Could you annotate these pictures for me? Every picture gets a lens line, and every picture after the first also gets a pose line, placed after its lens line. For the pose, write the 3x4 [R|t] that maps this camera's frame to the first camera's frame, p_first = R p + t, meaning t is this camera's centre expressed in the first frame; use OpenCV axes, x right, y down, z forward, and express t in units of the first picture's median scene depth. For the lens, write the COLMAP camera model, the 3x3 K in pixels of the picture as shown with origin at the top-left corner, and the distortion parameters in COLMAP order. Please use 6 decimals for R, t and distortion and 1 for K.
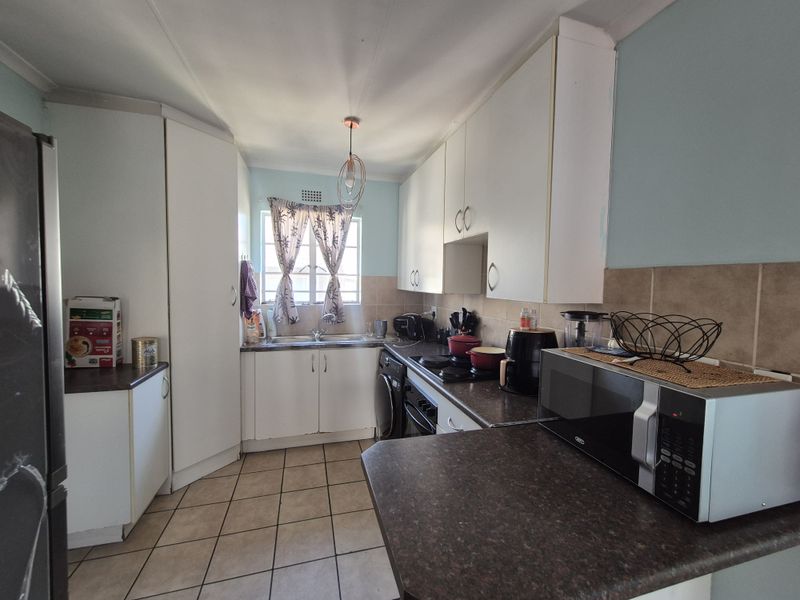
lens RADIAL K [[326.6, 0, 398.5], [0, 326.6, 297.6], [0, 0, 1]] dist [-0.002909, 0.001480]
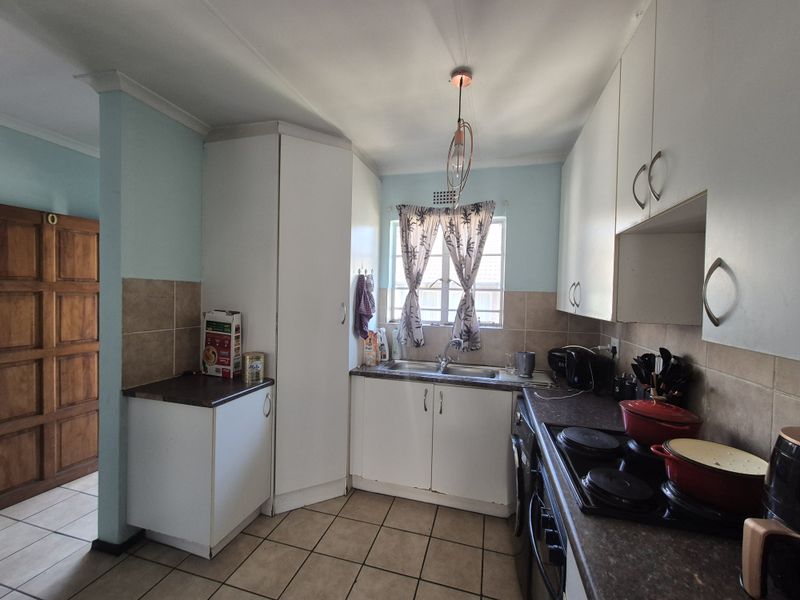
lens RADIAL K [[326.6, 0, 401.5], [0, 326.6, 299.8], [0, 0, 1]] dist [-0.002909, 0.001480]
pose [[0.855489, 0.012406, -0.517673, 0.112089], [-0.034275, 0.998877, -0.032703, -0.019225], [0.516686, 0.045720, 0.854953, 0.313226]]
